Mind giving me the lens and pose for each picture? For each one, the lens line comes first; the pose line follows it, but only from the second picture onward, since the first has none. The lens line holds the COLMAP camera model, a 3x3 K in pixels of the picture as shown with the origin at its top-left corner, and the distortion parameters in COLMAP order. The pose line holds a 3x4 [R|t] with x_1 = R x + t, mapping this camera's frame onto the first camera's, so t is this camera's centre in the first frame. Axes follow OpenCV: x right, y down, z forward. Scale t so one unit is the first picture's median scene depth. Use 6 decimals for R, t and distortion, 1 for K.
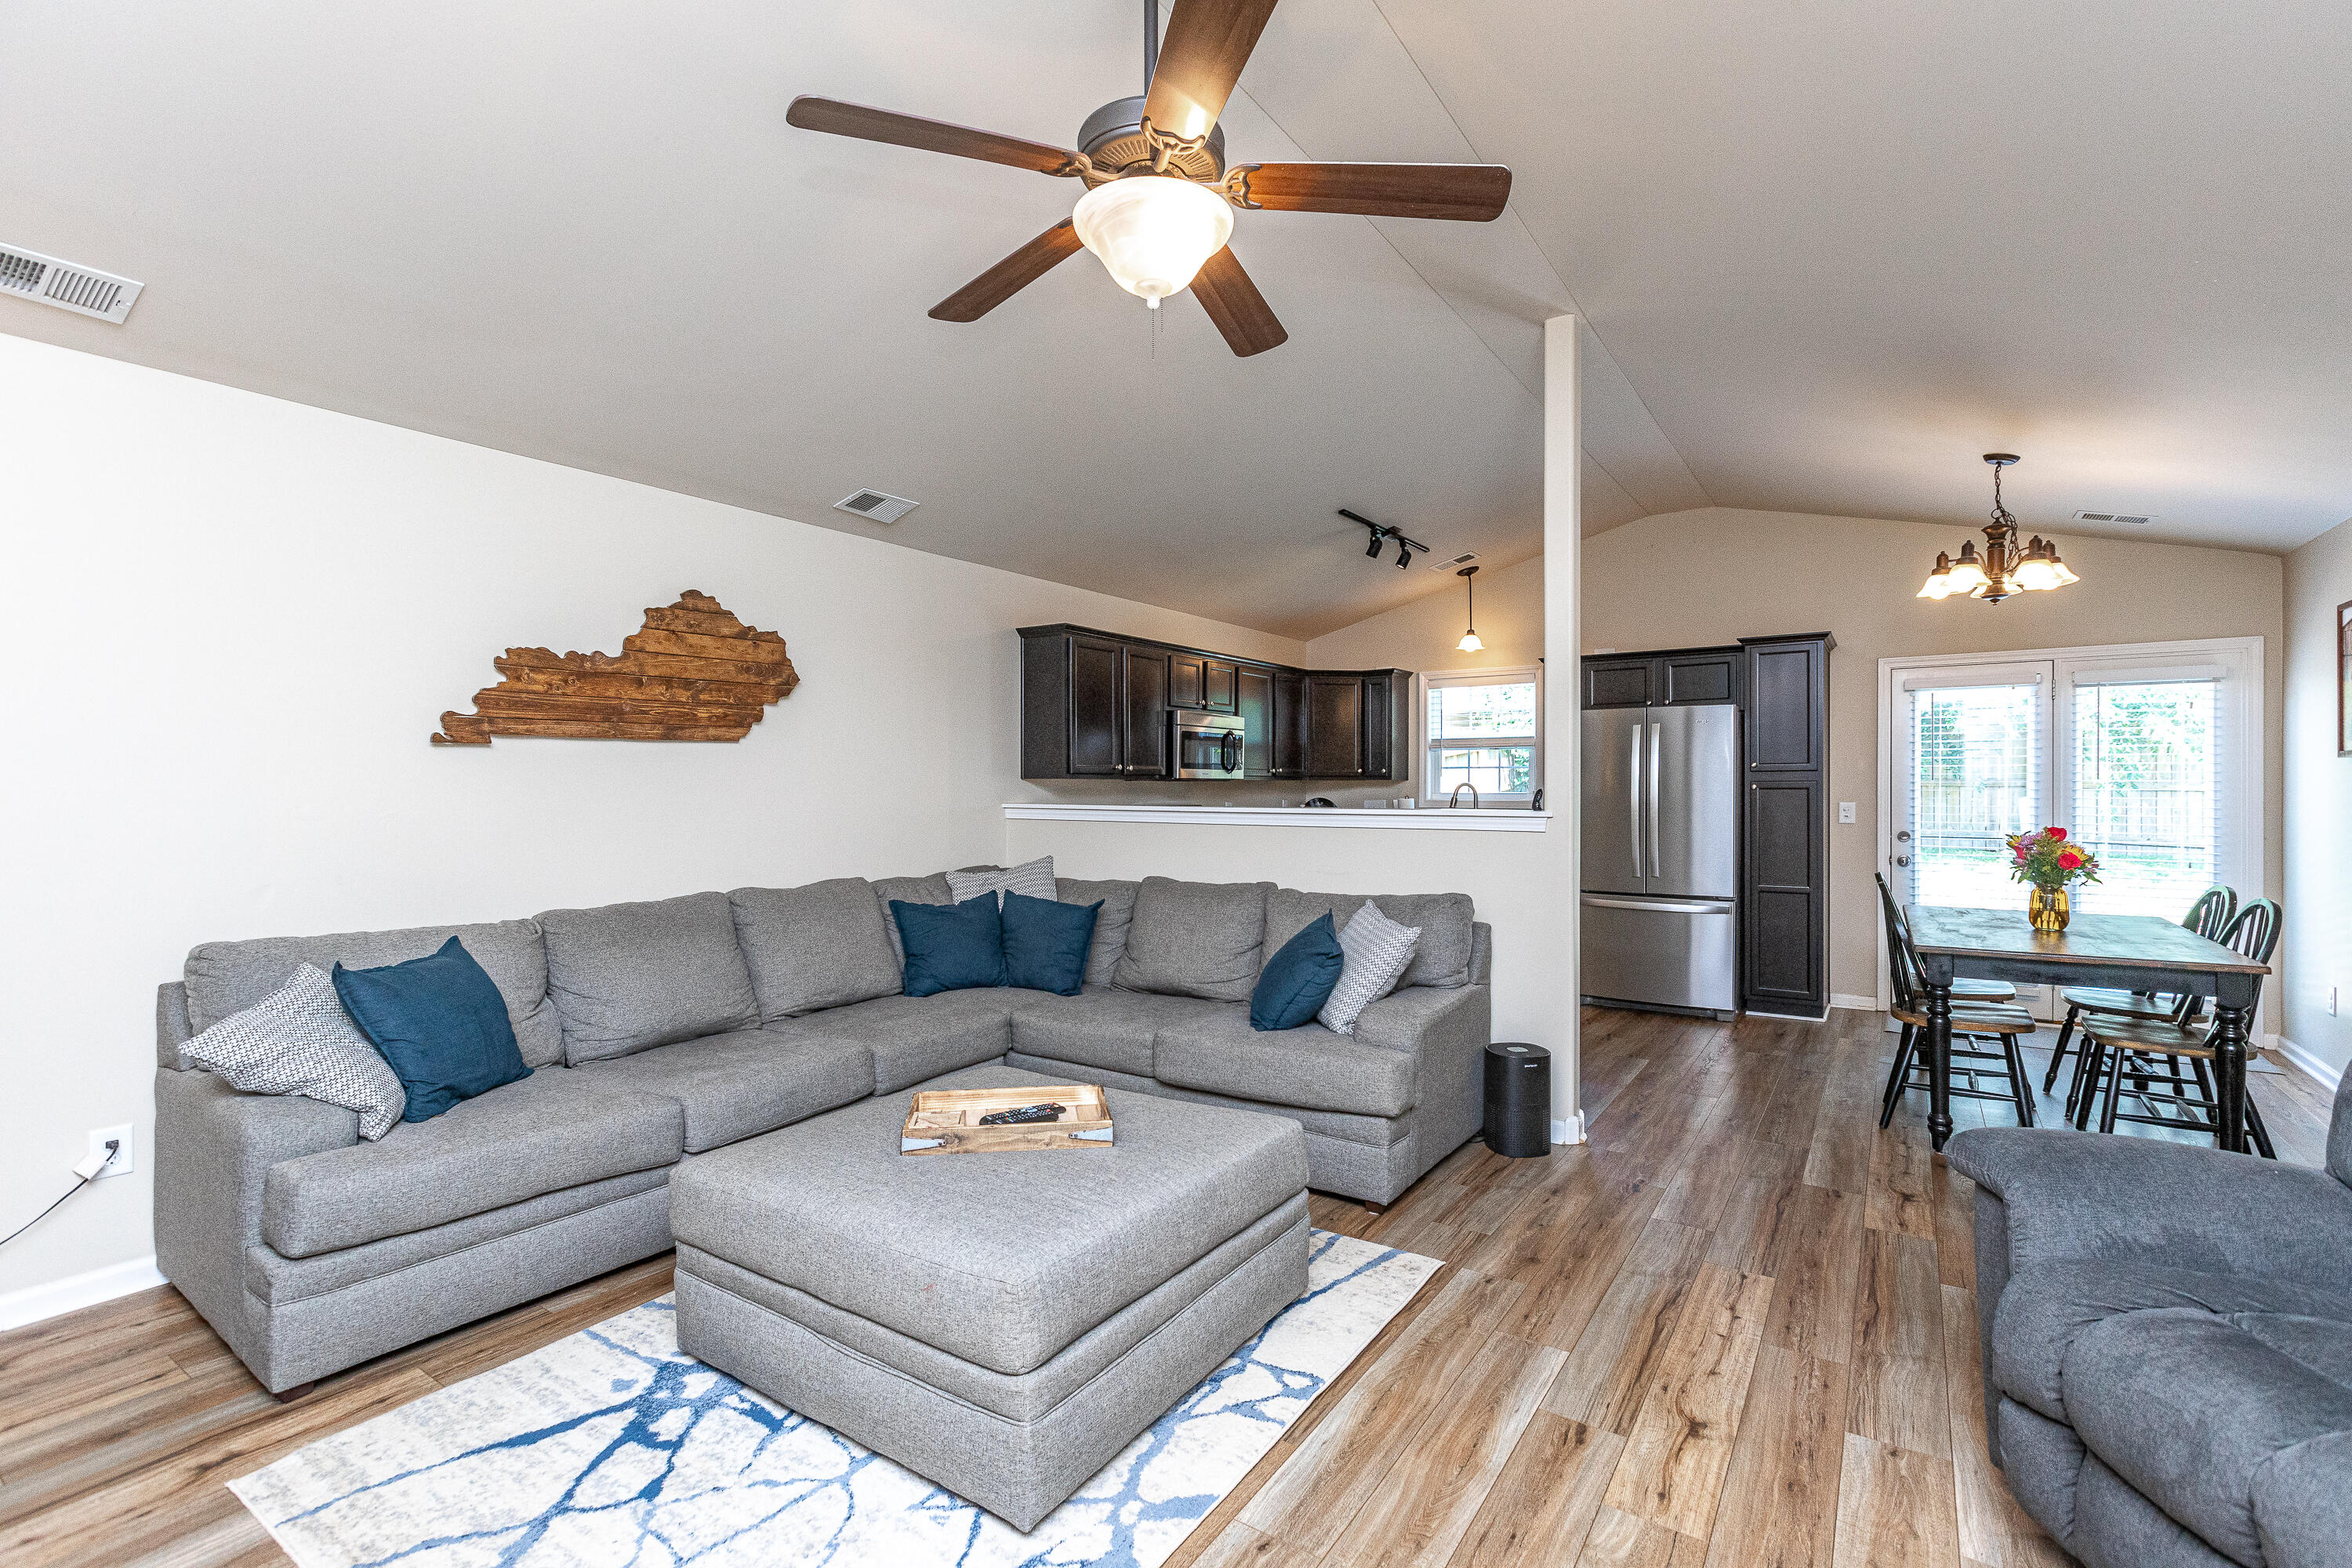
lens RADIAL K [[1077.9, 0, 1175.2], [0, 1077.9, 787.5], [0, 0, 1]] dist [-0.000430, -0.000078]
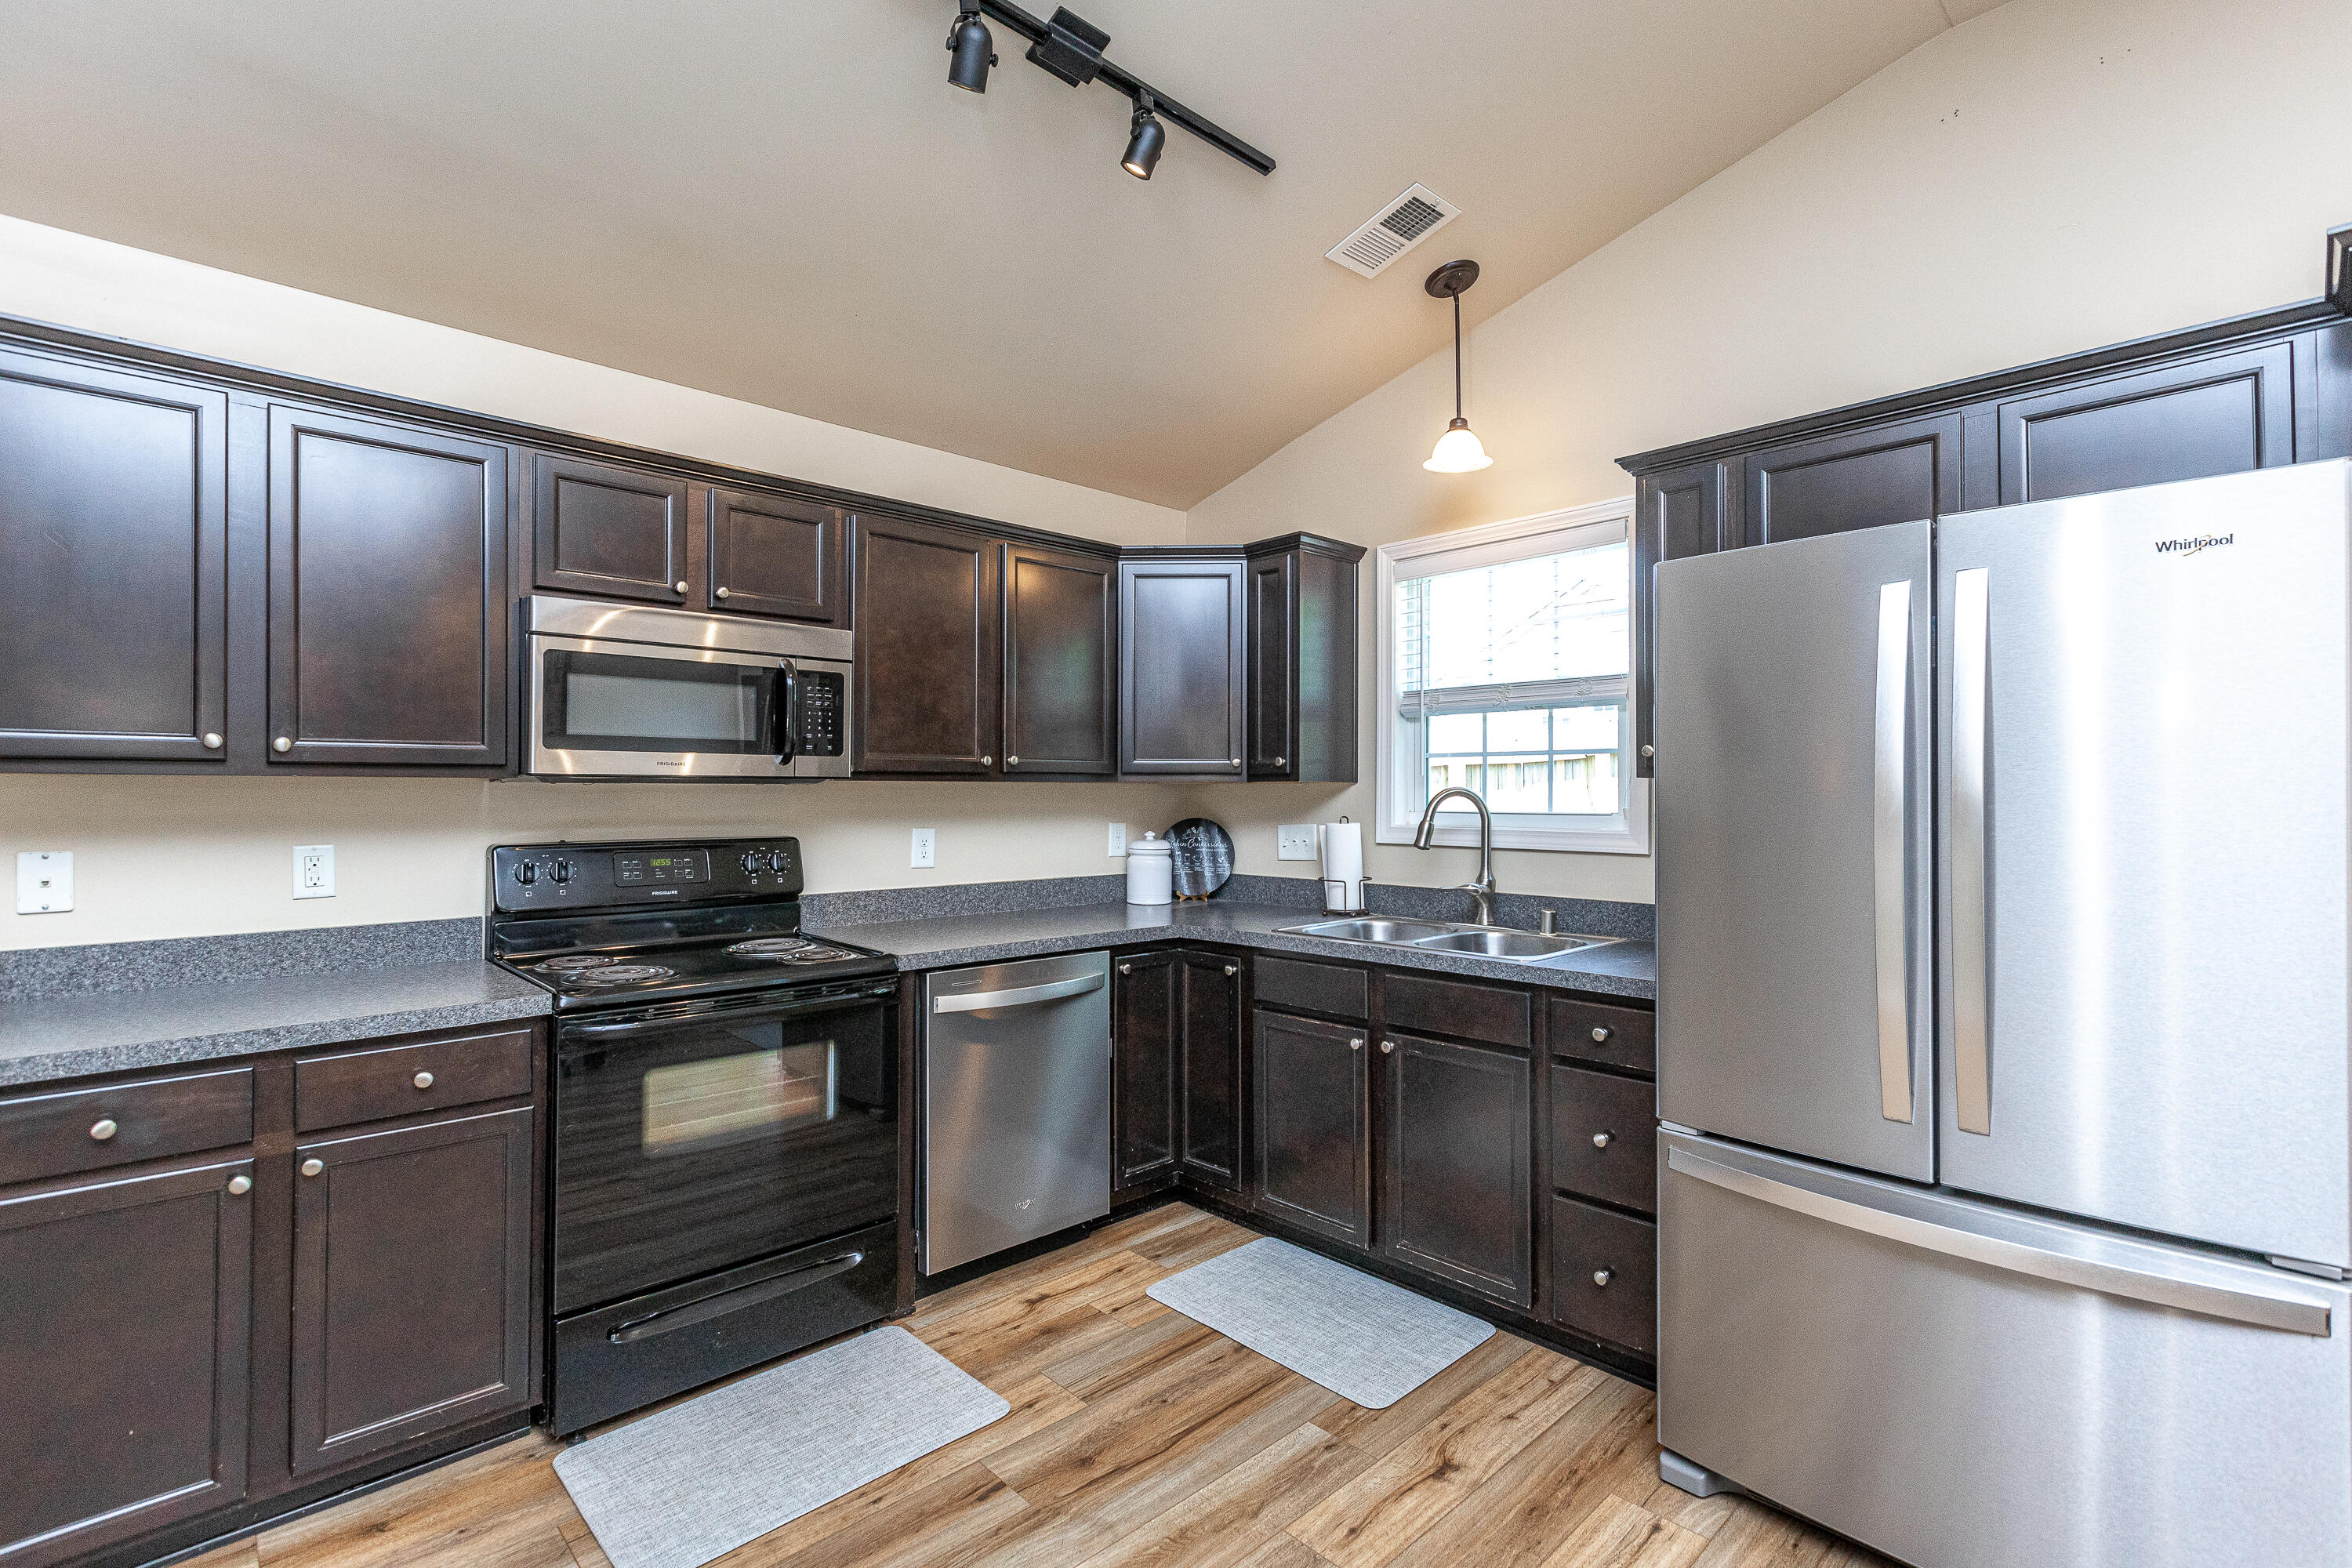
lens RADIAL K [[1077.9, 0, 1176.8], [0, 1077.9, 780.4], [0, 0, 1]] dist [-0.000430, -0.000078]
pose [[0.980344, 0.004226, -0.197249, 0.239612], [-0.005701, 0.999960, -0.006911, -0.003914], [0.197211, 0.007899, 0.980329, 0.548709]]
